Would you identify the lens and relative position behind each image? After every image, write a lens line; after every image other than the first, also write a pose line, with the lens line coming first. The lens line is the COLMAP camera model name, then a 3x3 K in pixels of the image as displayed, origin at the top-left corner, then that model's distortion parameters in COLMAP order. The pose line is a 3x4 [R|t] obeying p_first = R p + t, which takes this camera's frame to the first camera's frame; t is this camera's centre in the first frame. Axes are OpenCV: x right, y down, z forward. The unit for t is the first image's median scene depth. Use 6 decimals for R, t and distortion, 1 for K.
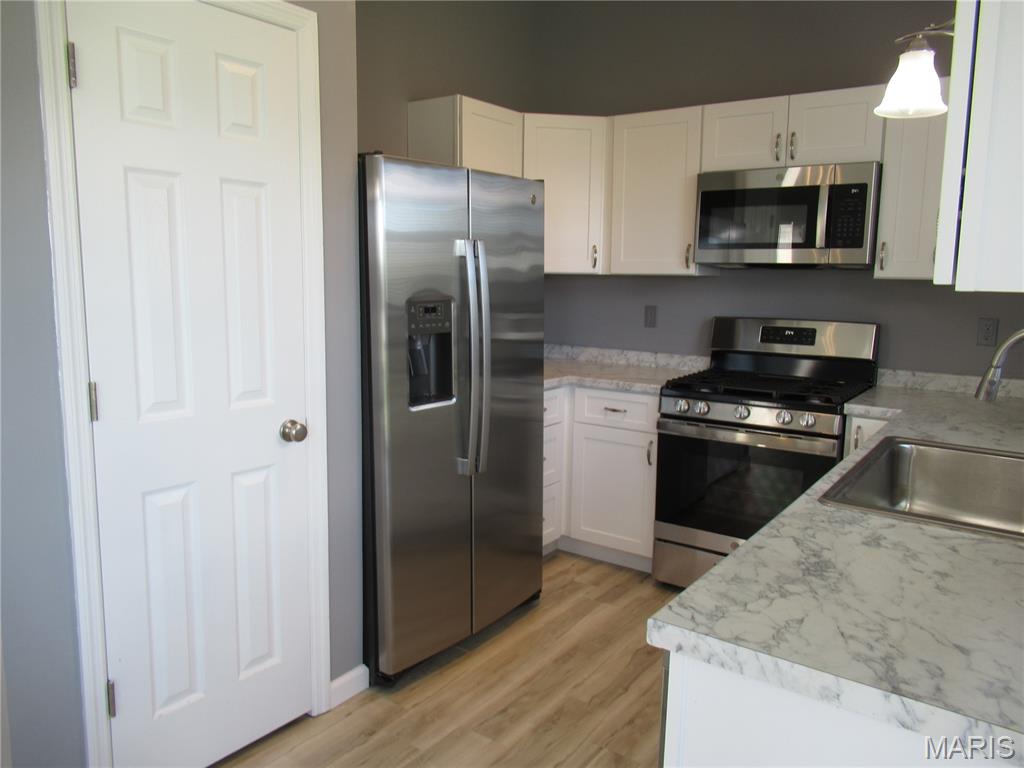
lens RADIAL K [[762.6, 0, 502.9], [0, 762.6, 383.0], [0, 0, 1]] dist [-0.027157, 0.025396]
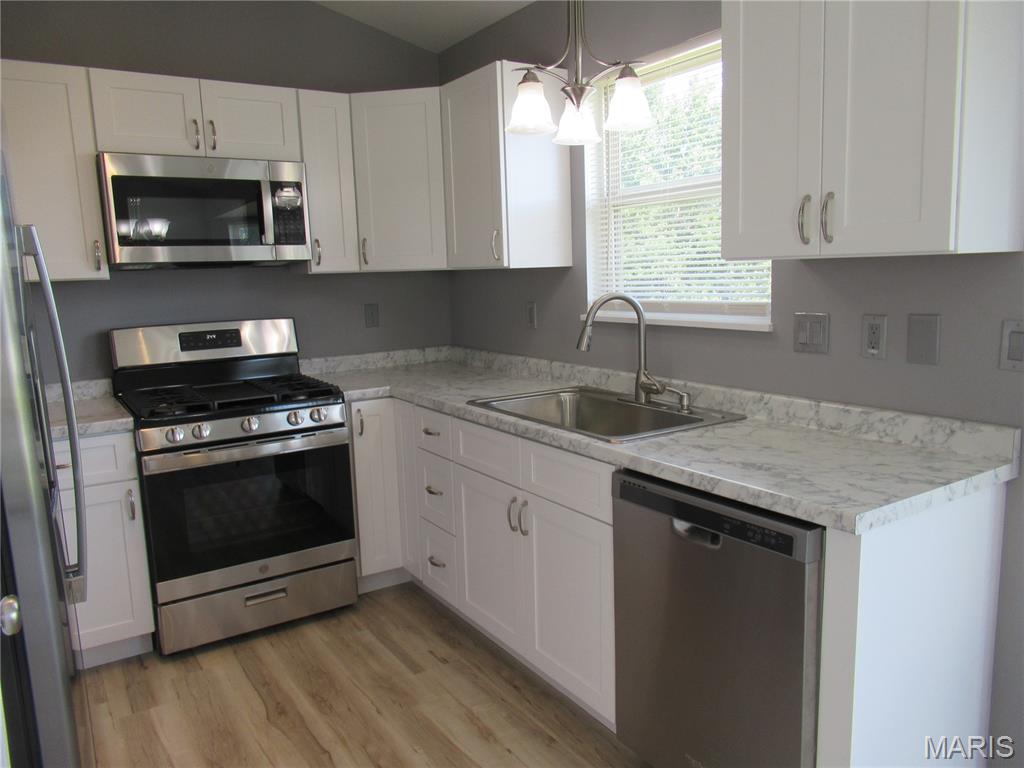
lens RADIAL K [[762.6, 0, 516.2], [0, 762.6, 386.2], [0, 0, 1]] dist [-0.027157, 0.025396]
pose [[0.335891, -0.163810, 0.927547, -0.426125], [0.167698, 0.979428, 0.112244, -0.055519], [-0.926852, 0.117846, 0.356452, 0.377846]]
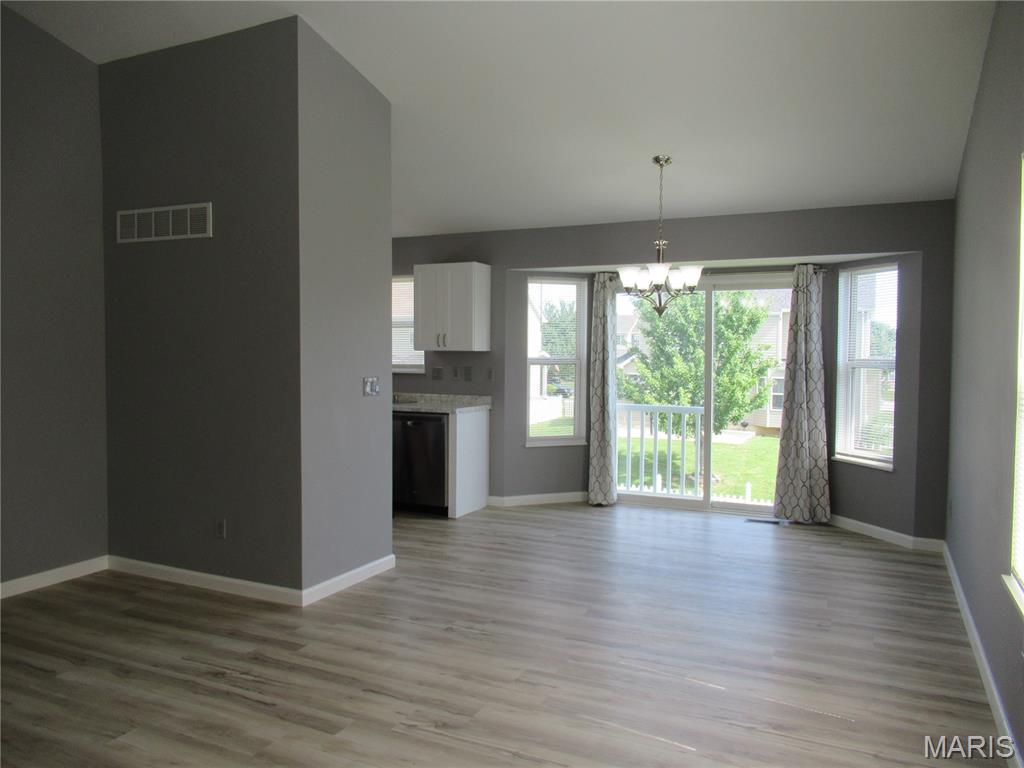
lens RADIAL K [[762.6, 0, 513.3], [0, 762.6, 383.1], [0, 0, 1]] dist [-0.027157, 0.025396]
pose [[-0.198225, -0.047772, 0.978992, -1.971504], [0.131509, 0.988484, 0.074863, -0.092276], [-0.971294, 0.143586, -0.189660, 0.588449]]
